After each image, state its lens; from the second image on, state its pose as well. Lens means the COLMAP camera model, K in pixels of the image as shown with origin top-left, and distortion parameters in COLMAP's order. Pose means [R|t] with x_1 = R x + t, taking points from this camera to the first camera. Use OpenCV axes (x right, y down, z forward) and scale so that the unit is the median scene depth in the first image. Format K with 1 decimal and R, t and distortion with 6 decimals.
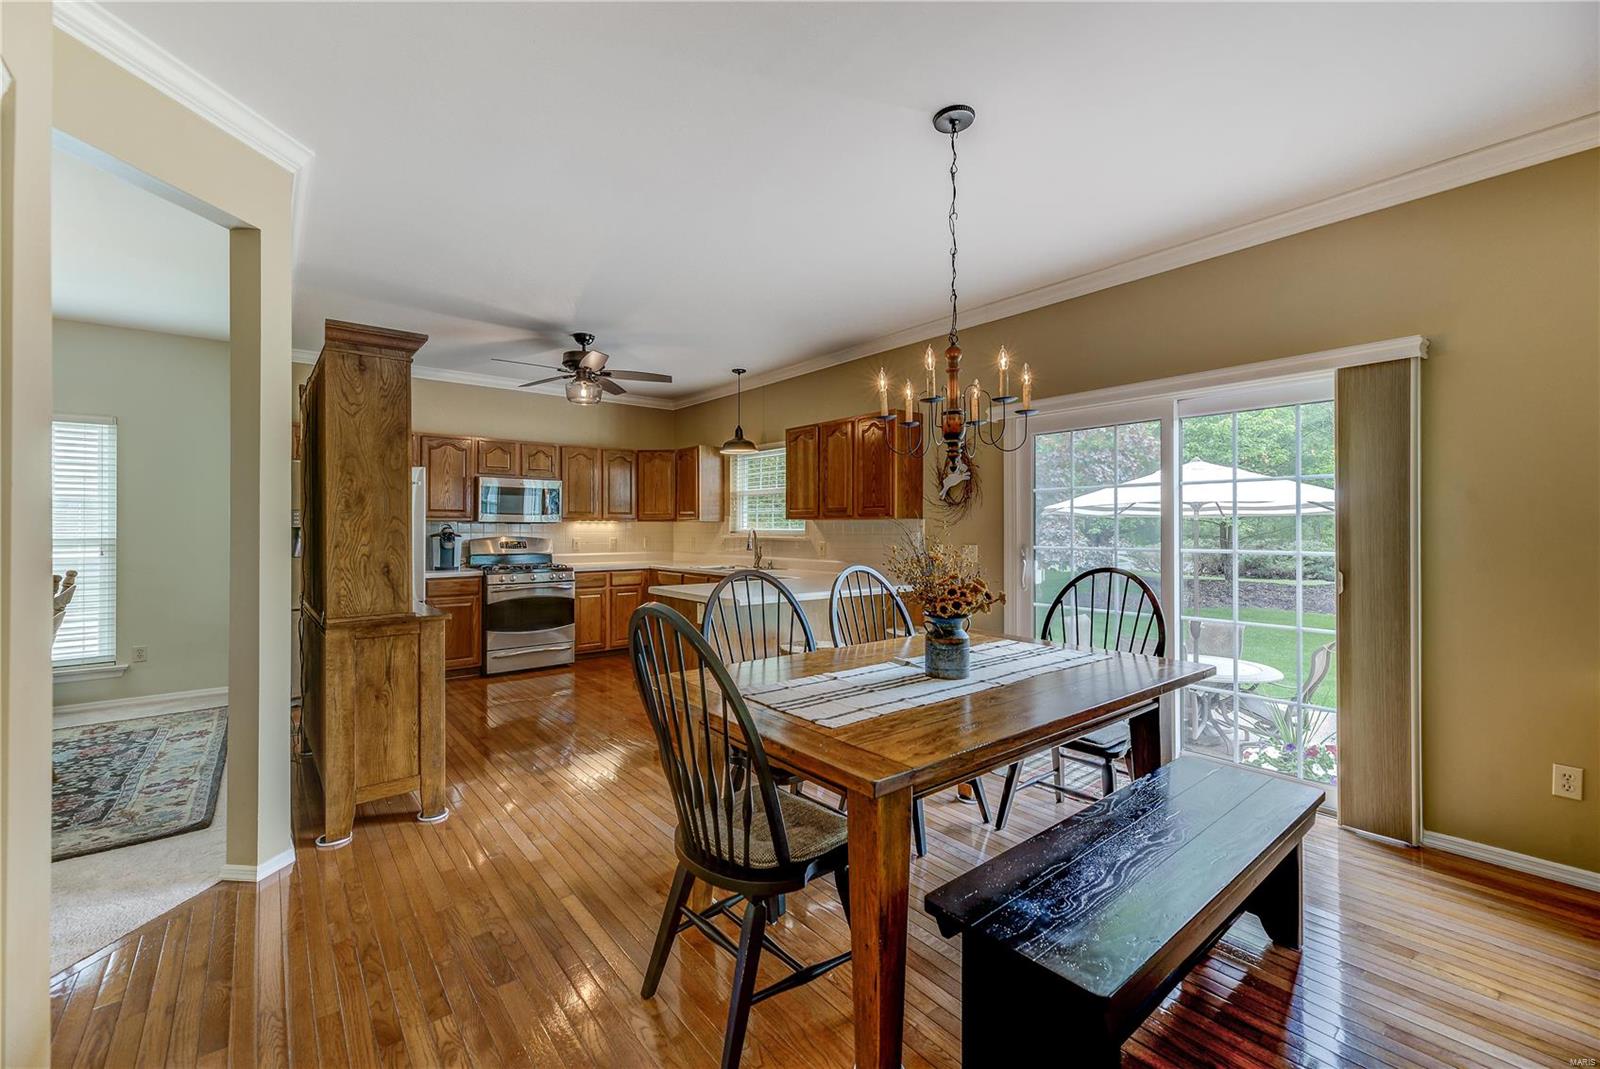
lens RADIAL K [[655.9, 0, 799.9], [0, 655.9, 523.4], [0, 0, 1]] dist [0.000291, 0.000013]
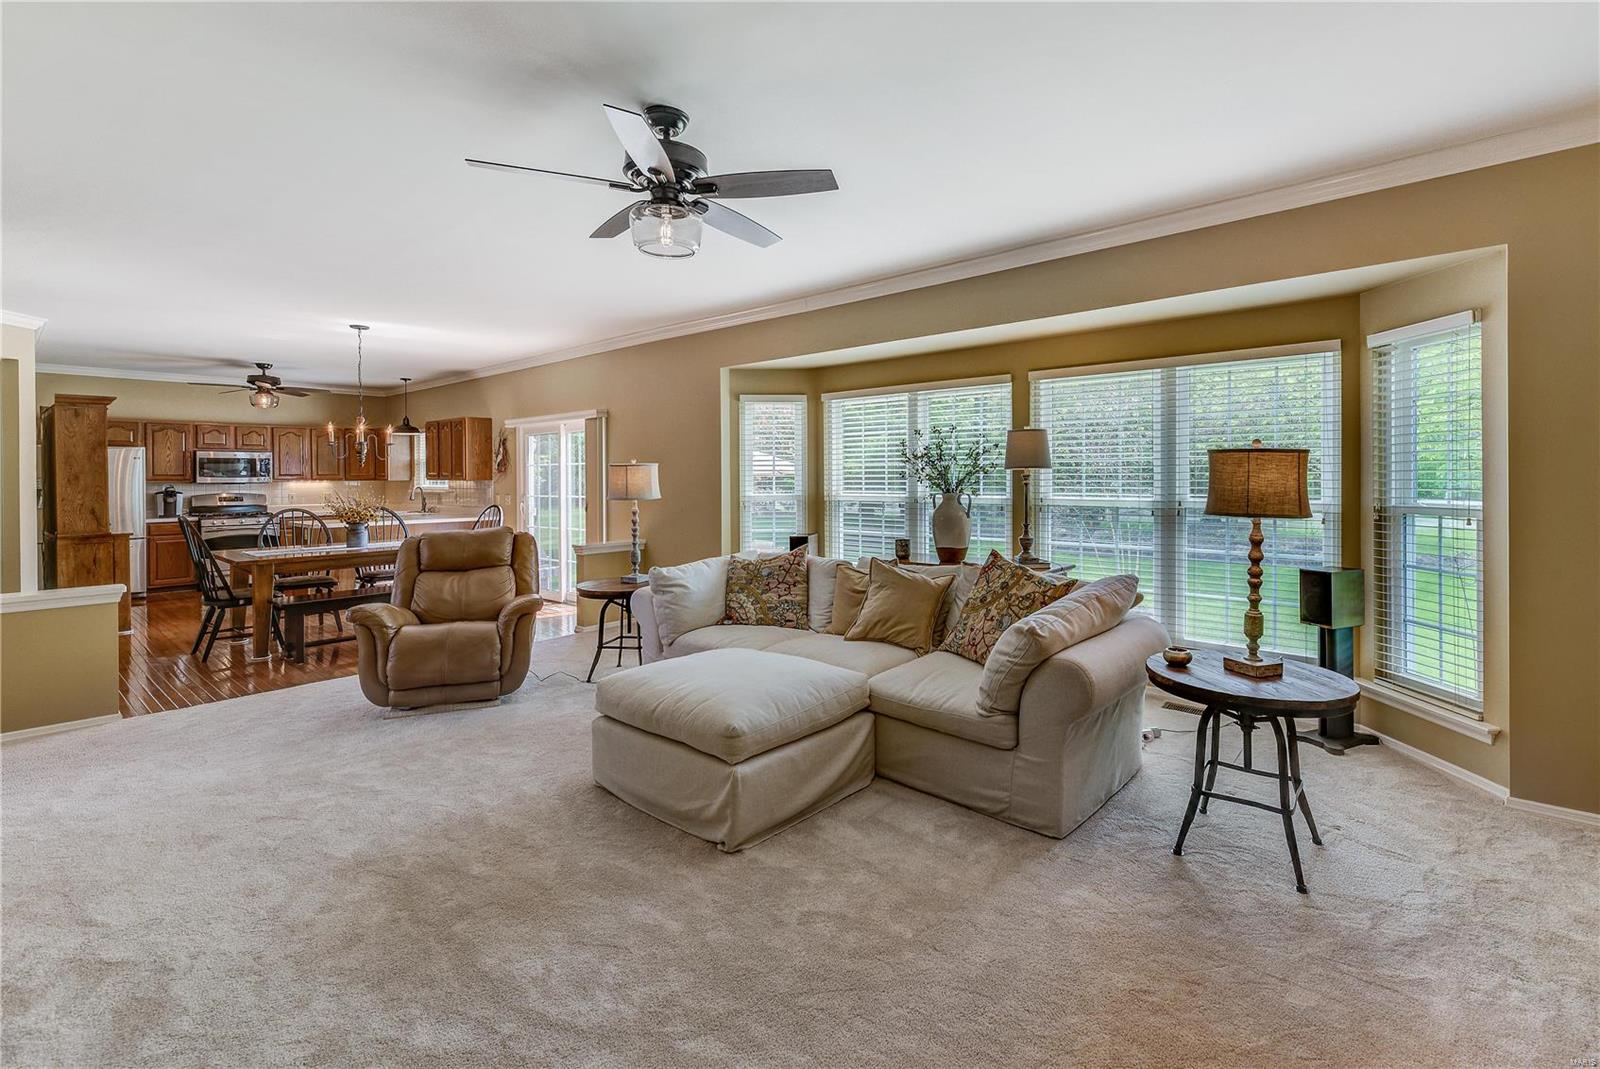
lens RADIAL K [[707.7, 0, 871.5], [0, 707.7, 476.8], [0, 0, 1]] dist [0.000230, -0.000125]
pose [[0.977635, -0.006317, 0.210213, 0.600705], [0.004877, 0.999961, 0.007368, -0.019604], [-0.210252, -0.006178, 0.977628, -0.783541]]
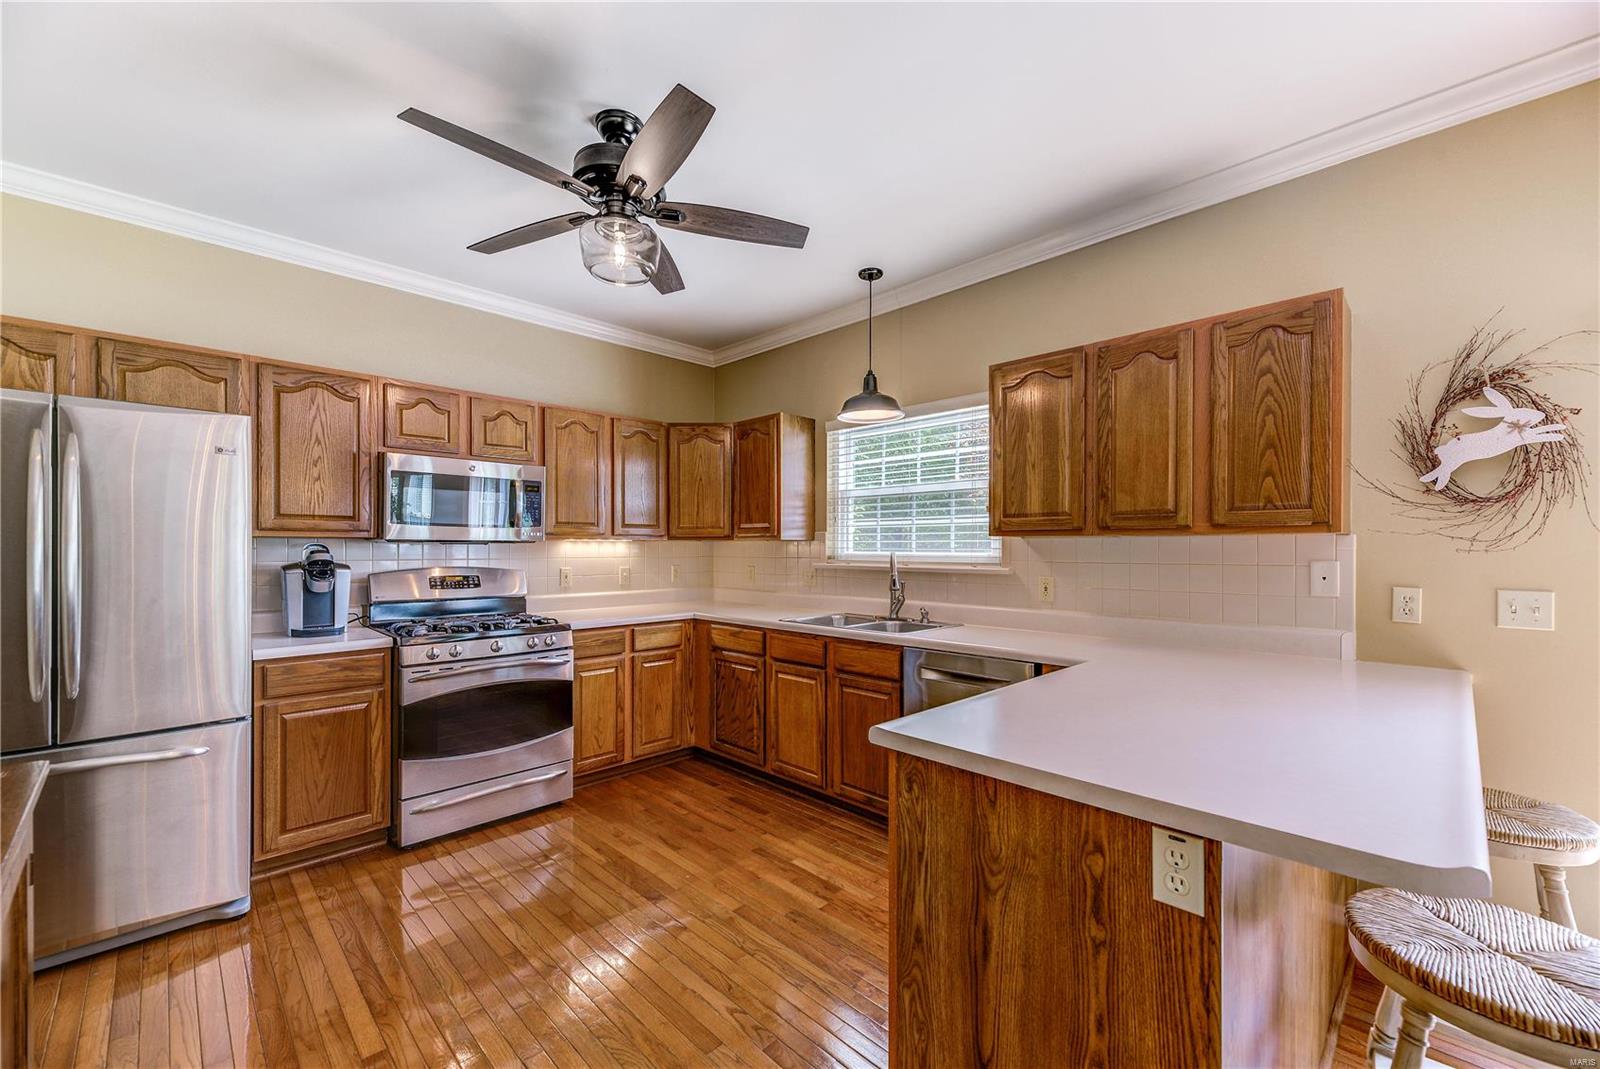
lens RADIAL K [[645.9, 0, 809.3], [0, 645.9, 546.6], [0, 0, 1]] dist [0.000018, 0.000004]
pose [[0.995377, 0.000903, 0.096040, -0.202752], [-0.001210, 0.999994, 0.003130, 0.001187], [-0.096037, -0.003231, 0.995373, 0.453342]]
